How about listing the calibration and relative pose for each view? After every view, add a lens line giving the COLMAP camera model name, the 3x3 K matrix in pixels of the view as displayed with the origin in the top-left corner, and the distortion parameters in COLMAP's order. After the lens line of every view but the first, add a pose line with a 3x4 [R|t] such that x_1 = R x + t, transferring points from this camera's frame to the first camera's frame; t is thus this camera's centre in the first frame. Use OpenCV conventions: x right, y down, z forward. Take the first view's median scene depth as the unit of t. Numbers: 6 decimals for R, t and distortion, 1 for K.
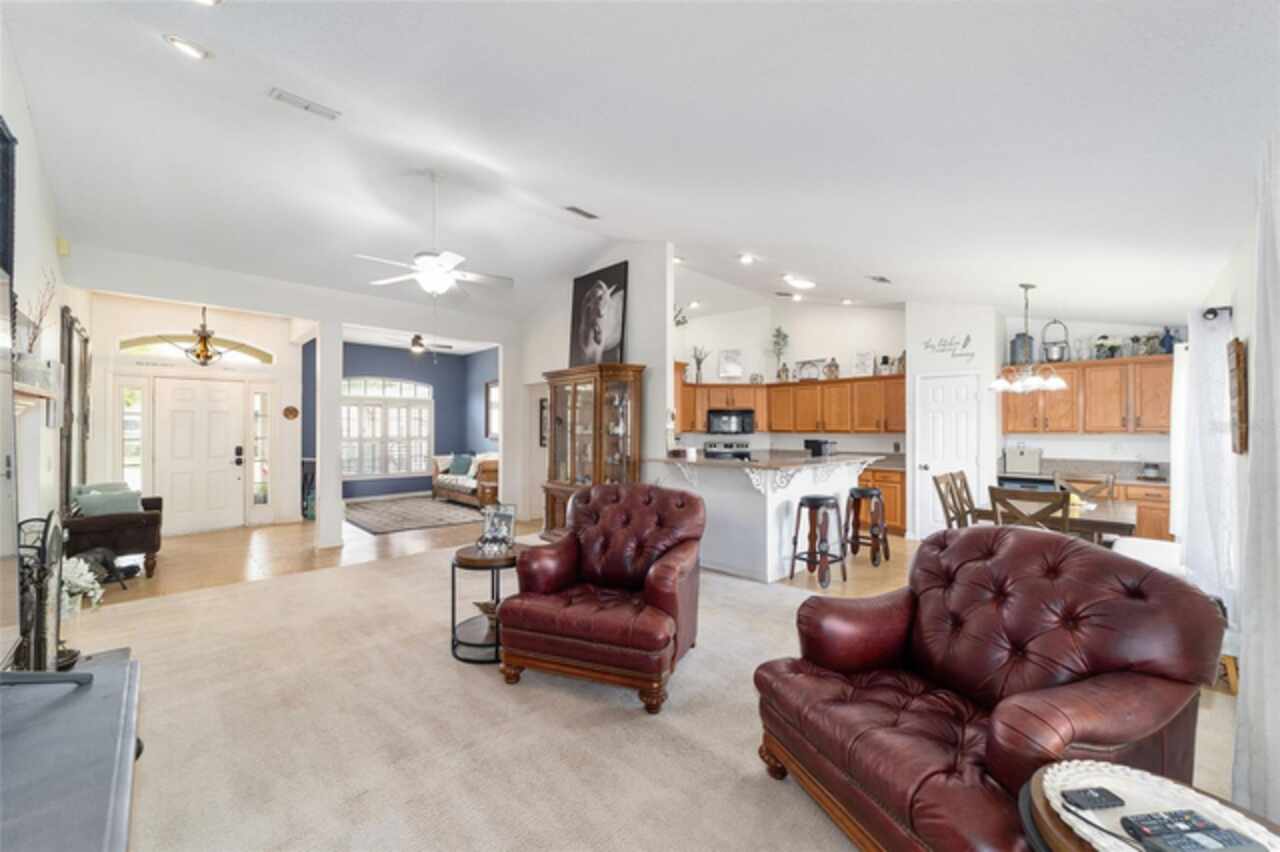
lens RADIAL K [[489.0, 0, 636.2], [0, 489.0, 429.9], [0, 0, 1]] dist [-0.012890, 0.000132]
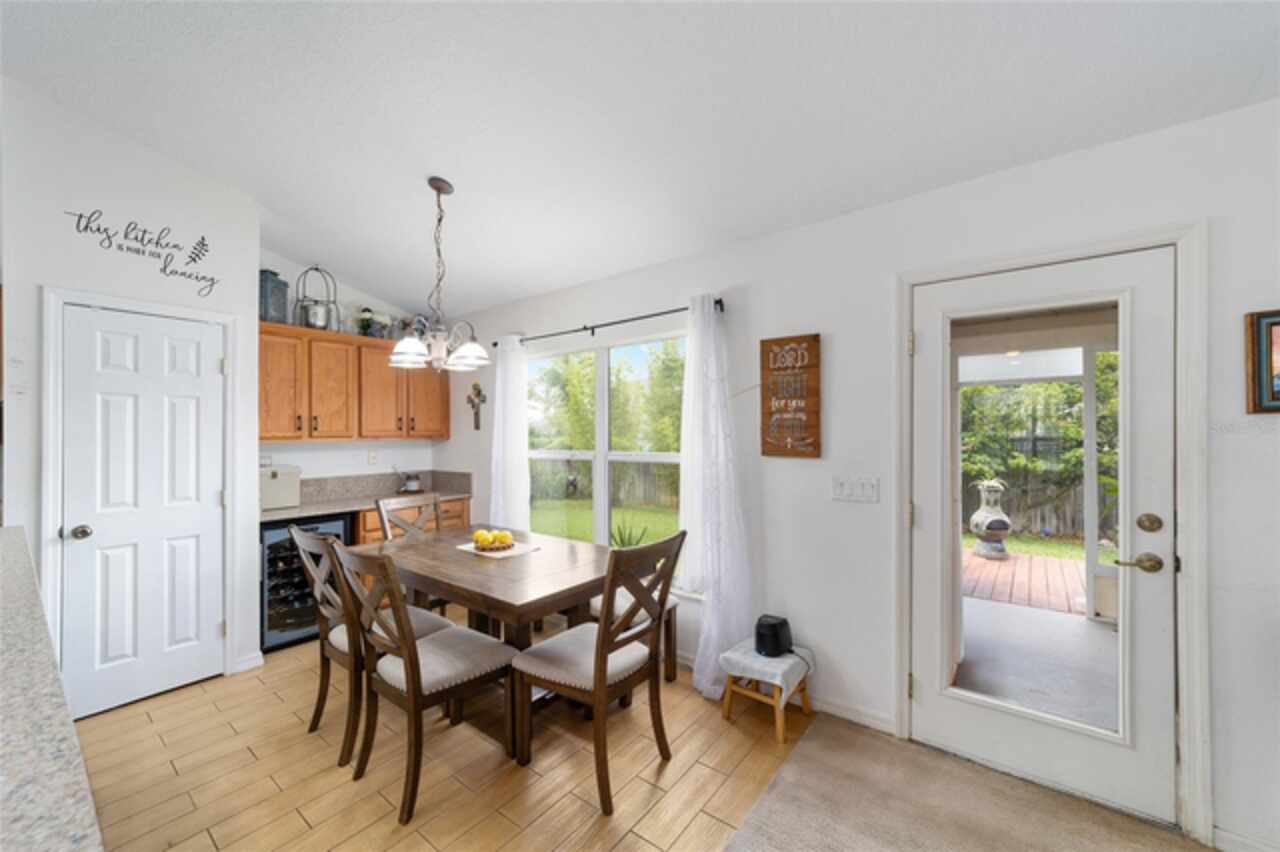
lens RADIAL K [[489.0, 0, 636.2], [0, 489.0, 429.9], [0, 0, 1]] dist [-0.012890, 0.000132]
pose [[-0.152288, 0.002189, 0.988334, 0.169519], [0.003419, 0.999993, -0.001688, -0.004322], [-0.988330, 0.003122, -0.152294, 0.736290]]
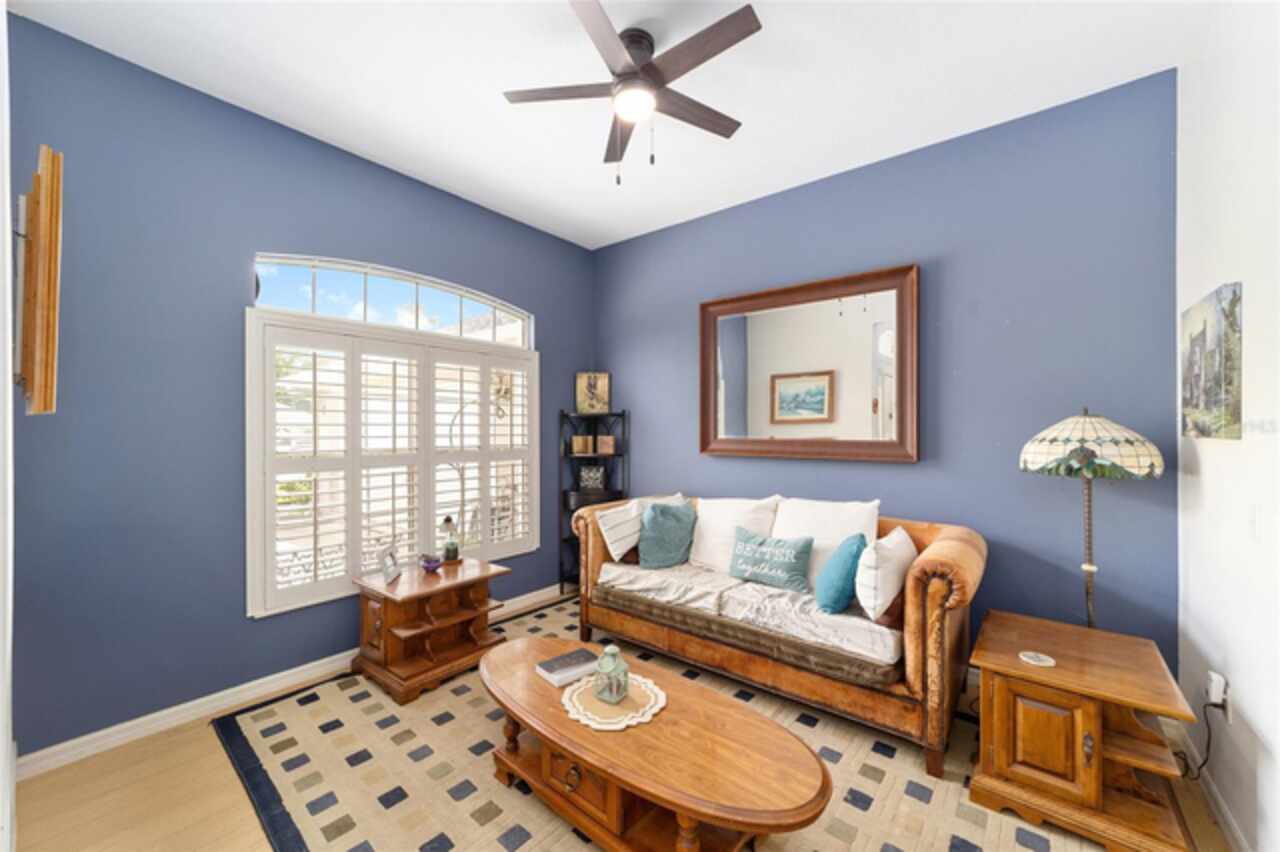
lens RADIAL K [[489.0, 0, 636.2], [0, 489.0, 429.9], [0, 0, 1]] dist [-0.012890, 0.000132]
pose [[0.991340, -0.005722, 0.131198, -0.782045], [0.005315, 0.999980, 0.003452, -0.002512], [-0.131215, -0.002725, 0.991350, 1.228146]]
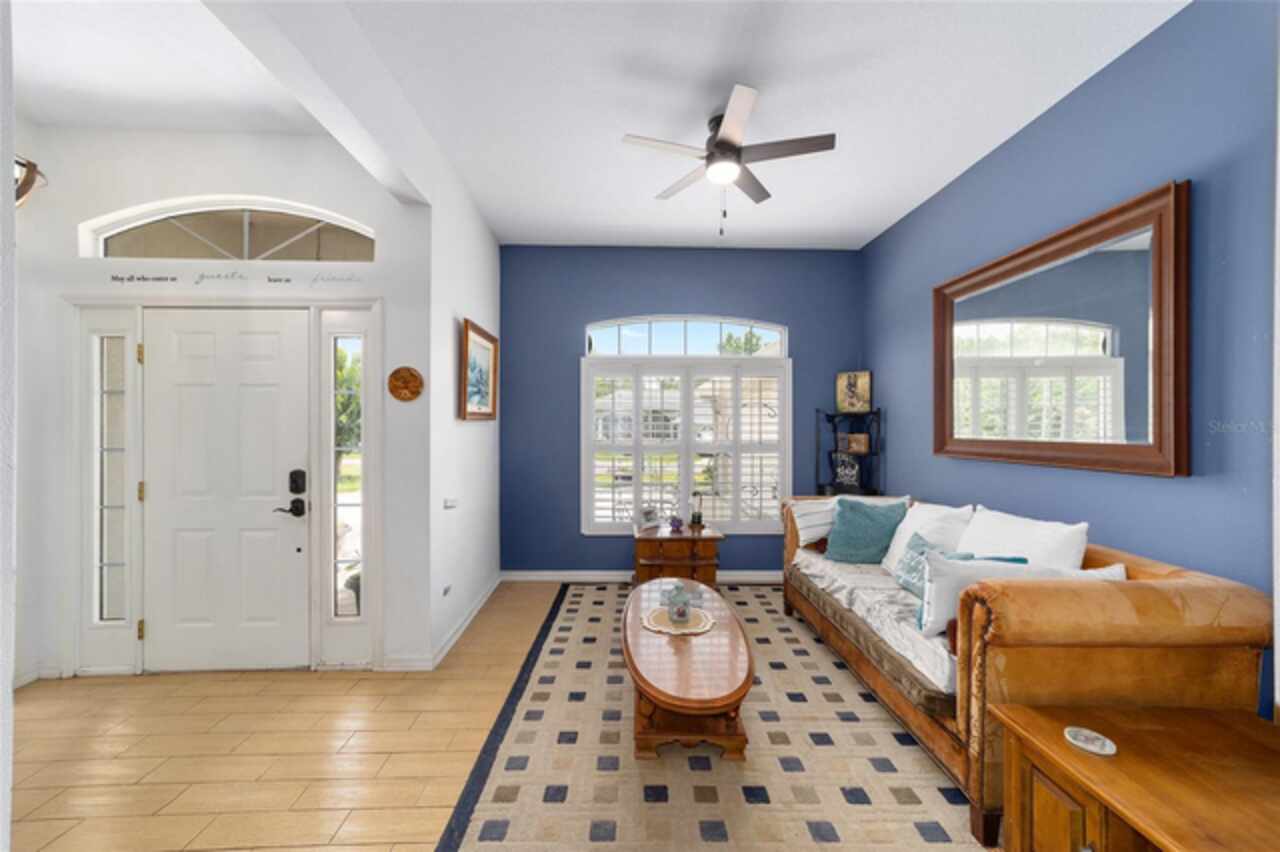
lens RADIAL K [[489.0, 0, 636.2], [0, 489.0, 429.9], [0, 0, 1]] dist [-0.012890, 0.000132]
pose [[0.739761, 0.000340, -0.672870, -0.455253], [0.001488, 0.999997, 0.002141, 0.000677], [0.672868, -0.002585, 0.739758, 1.186754]]
